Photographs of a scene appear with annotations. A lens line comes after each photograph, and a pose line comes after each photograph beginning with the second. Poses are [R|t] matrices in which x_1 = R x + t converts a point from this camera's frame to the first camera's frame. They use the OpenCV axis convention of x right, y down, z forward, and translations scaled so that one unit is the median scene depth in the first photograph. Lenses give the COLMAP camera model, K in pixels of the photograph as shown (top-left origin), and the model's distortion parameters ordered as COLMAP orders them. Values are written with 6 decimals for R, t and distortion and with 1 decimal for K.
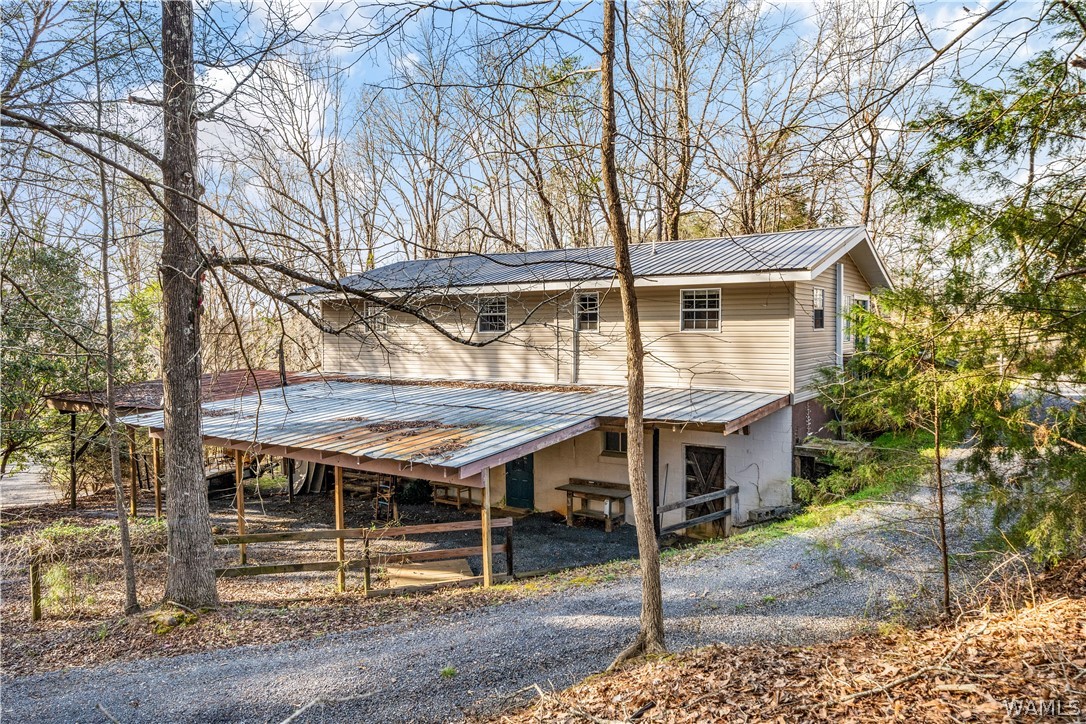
lens RADIAL K [[737.4, 0, 535.4], [0, 737.4, 370.1], [0, 0, 1]] dist [-0.005460, 0.003217]
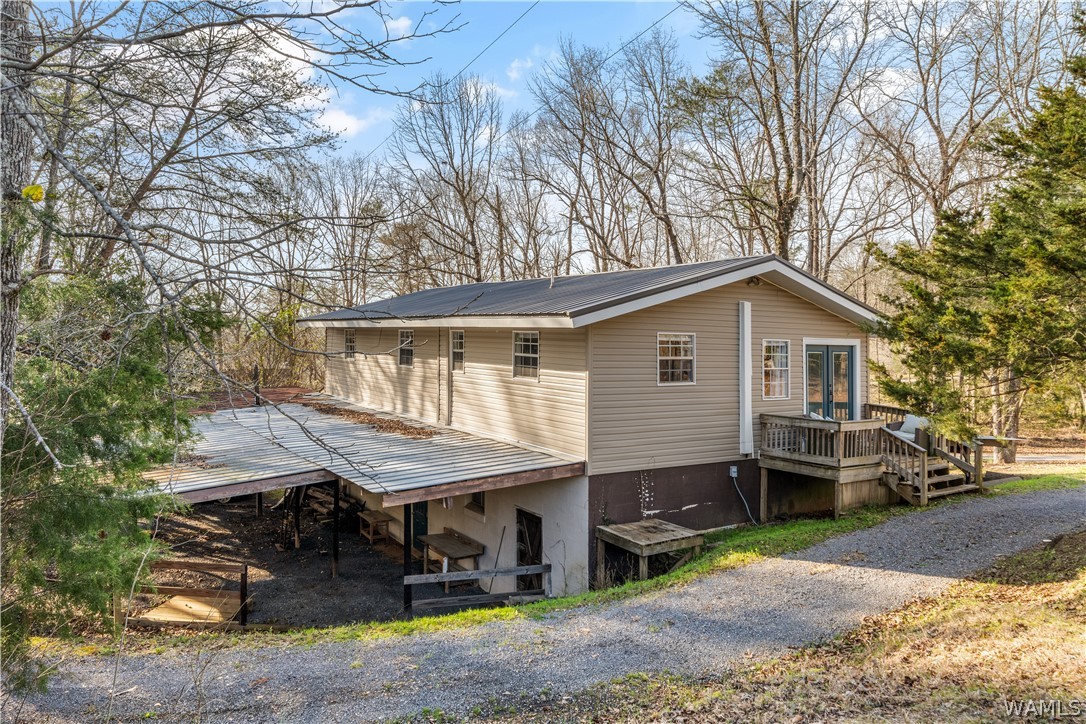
lens RADIAL K [[737.4, 0, 534.8], [0, 737.4, 351.0], [0, 0, 1]] dist [-0.005460, 0.003217]
pose [[0.923367, 0.032738, -0.382519, 0.555979], [-0.049756, 0.998159, -0.034680, -0.055345], [0.380680, 0.051055, 0.923296, 0.191564]]
